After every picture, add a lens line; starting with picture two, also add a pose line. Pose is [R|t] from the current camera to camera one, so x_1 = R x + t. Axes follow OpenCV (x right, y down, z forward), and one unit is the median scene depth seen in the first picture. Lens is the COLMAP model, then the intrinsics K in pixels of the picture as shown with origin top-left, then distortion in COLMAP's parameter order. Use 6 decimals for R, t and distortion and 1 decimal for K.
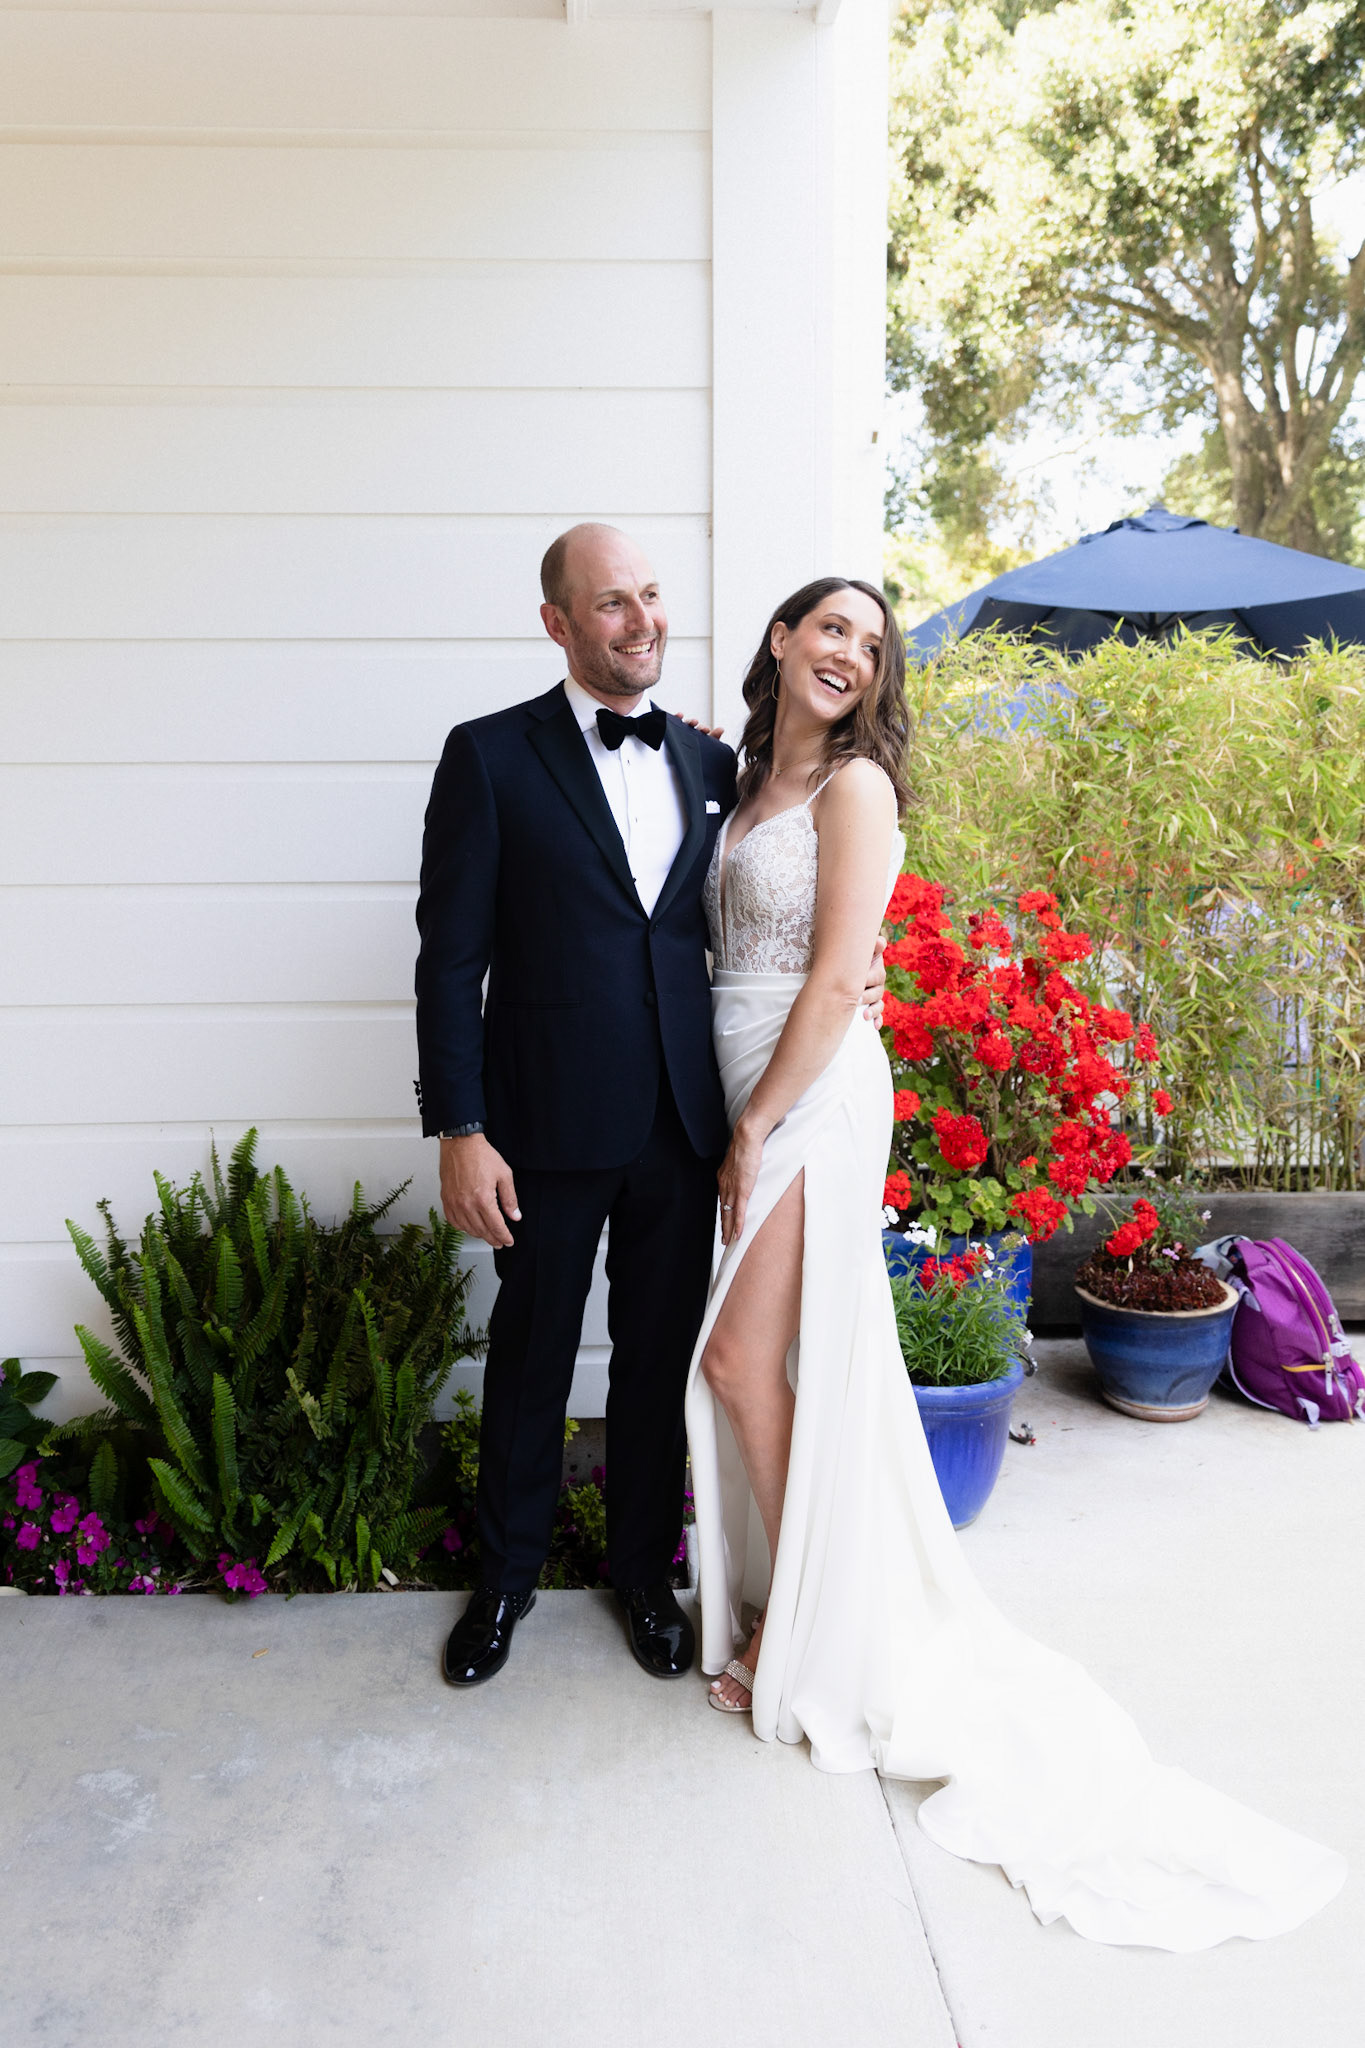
lens RADIAL K [[2319.9, 0, 577.5], [0, 2319.9, 951.0], [0, 0, 1]] dist [0.000233, 0.013283]
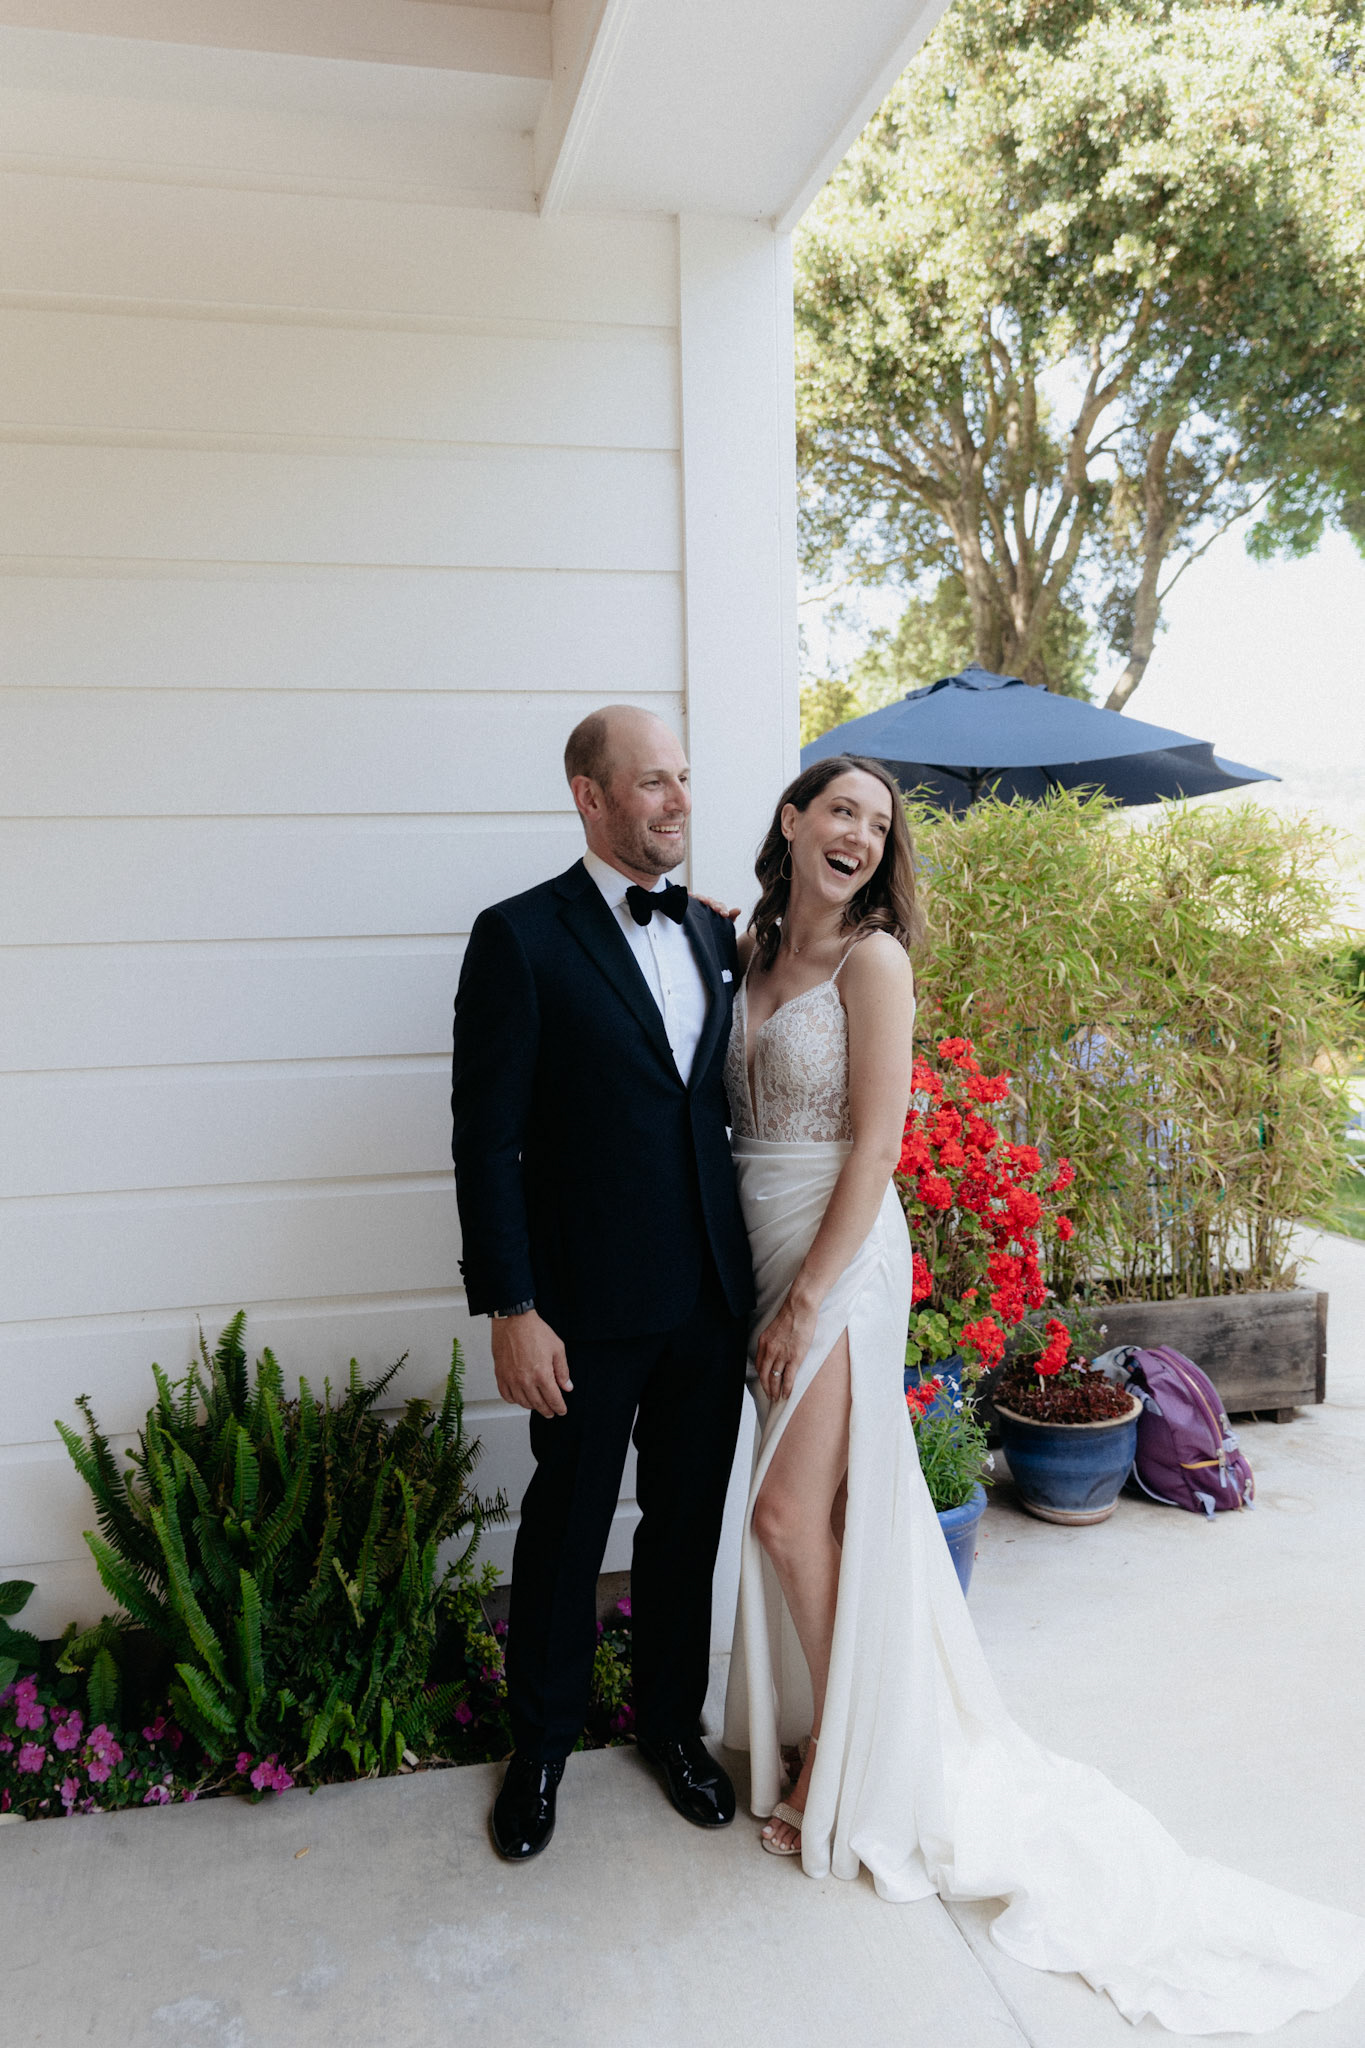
lens RADIAL K [[2319.9, 0, 577.5], [0, 2319.9, 951.0], [0, 0, 1]] dist [0.000233, 0.013283]
pose [[0.965772, -0.026719, 0.258012, -0.249005], [0.033643, 0.999182, -0.022454, -0.048466], [-0.257201, 0.030366, 0.965881, 0.011306]]
